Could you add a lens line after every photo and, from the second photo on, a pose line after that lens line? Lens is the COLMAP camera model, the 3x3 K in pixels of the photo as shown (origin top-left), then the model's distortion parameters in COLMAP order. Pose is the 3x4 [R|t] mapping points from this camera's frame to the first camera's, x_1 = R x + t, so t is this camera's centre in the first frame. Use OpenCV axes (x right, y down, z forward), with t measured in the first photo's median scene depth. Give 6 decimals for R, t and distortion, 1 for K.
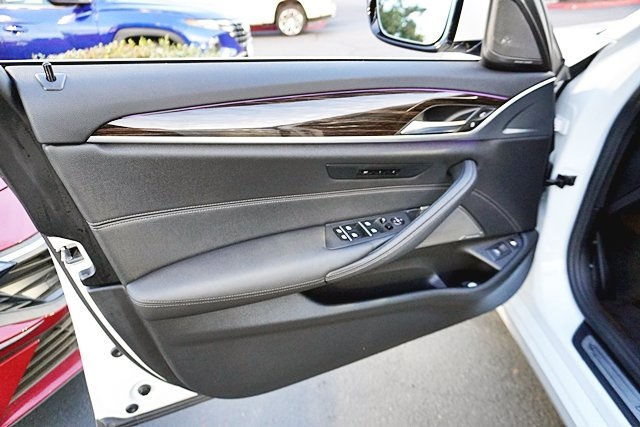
lens RADIAL K [[430.5, 0, 320.2], [0, 430.5, 216.0], [0, 0, 1]] dist [-0.037537, 0.028822]
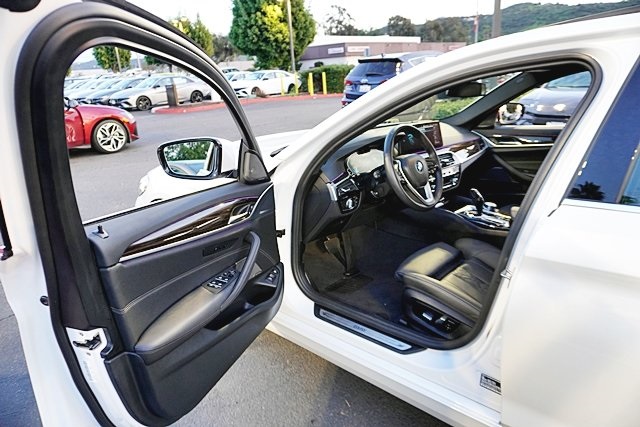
lens RADIAL K [[430.5, 0, 321.8], [0, 430.5, 229.1], [0, 0, 1]] dist [-0.037537, 0.028822]
pose [[0.686881, -0.227468, 0.690256, -0.726042], [0.348639, 0.936473, -0.038328, 0.040600], [-0.637688, 0.266977, 0.722549, -0.553116]]
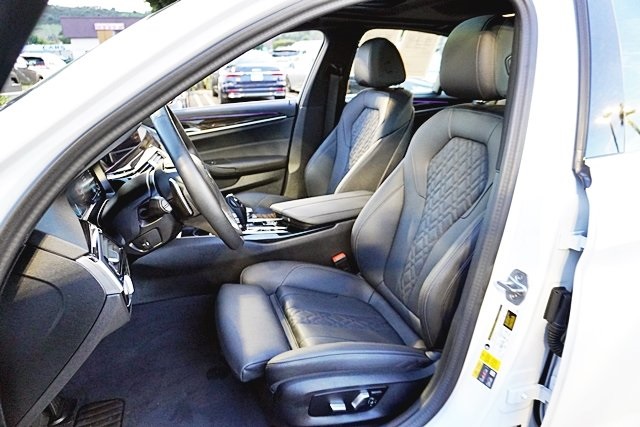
lens RADIAL K [[430.5, 0, 322.4], [0, 430.5, 222.4], [0, 0, 1]] dist [-0.037537, 0.028822]
pose [[-0.294523, -0.287453, 0.911387, -0.009521], [0.472554, 0.785124, 0.400340, -0.411050], [-0.830632, 0.548589, -0.095400, 0.596695]]
